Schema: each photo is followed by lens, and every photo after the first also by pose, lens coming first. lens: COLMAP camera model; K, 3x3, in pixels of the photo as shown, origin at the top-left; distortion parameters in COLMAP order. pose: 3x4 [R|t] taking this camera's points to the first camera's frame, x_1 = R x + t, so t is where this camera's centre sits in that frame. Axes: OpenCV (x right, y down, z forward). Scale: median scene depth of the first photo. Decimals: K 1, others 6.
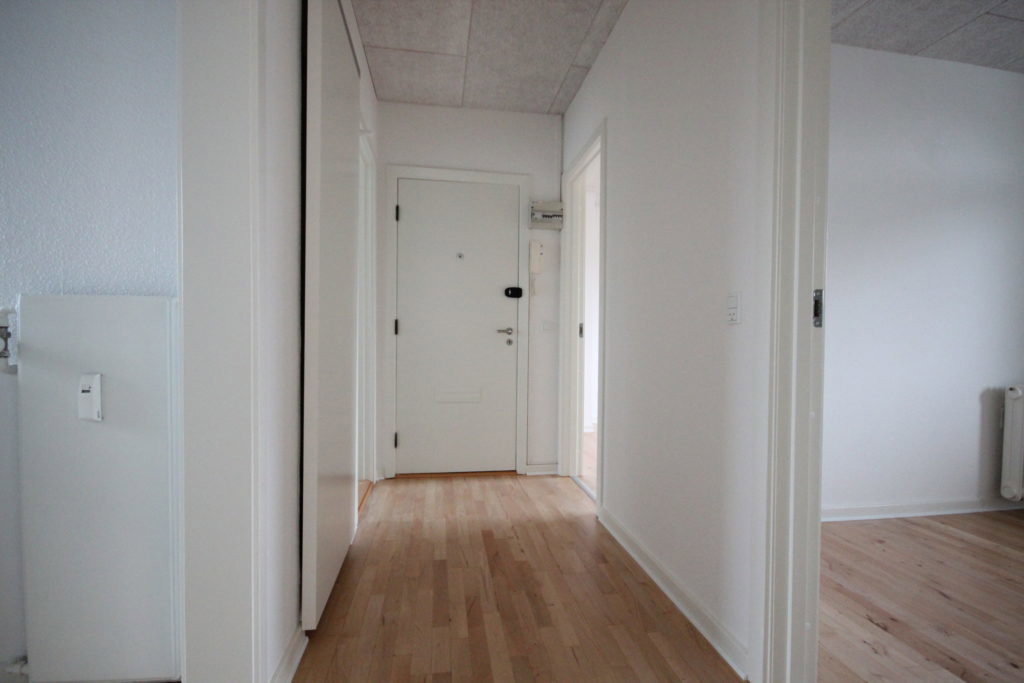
lens RADIAL K [[473.4, 0, 511.3], [0, 473.4, 350.2], [0, 0, 1]] dist [0.022635, -0.018808]
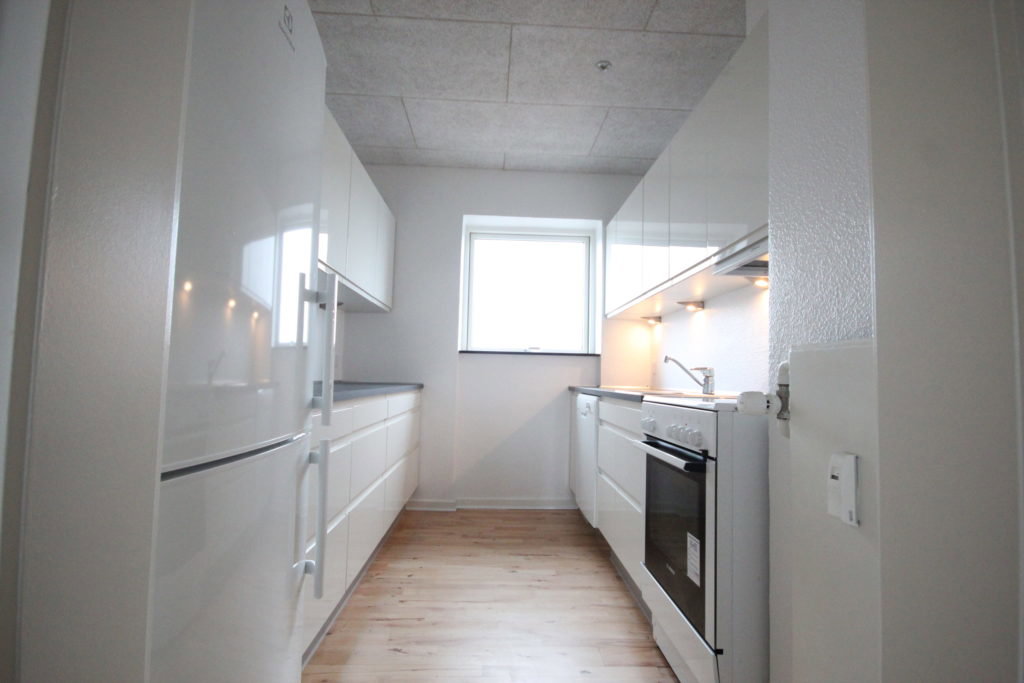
lens RADIAL K [[470.4, 0, 512.8], [0, 470.4, 351.8], [0, 0, 1]] dist [-0.000533, -0.017731]
pose [[-0.115517, -0.063210, -0.991292, -0.132741], [-0.021408, 0.997900, -0.061137, -0.044708], [0.993075, 0.014159, -0.116627, 0.571014]]
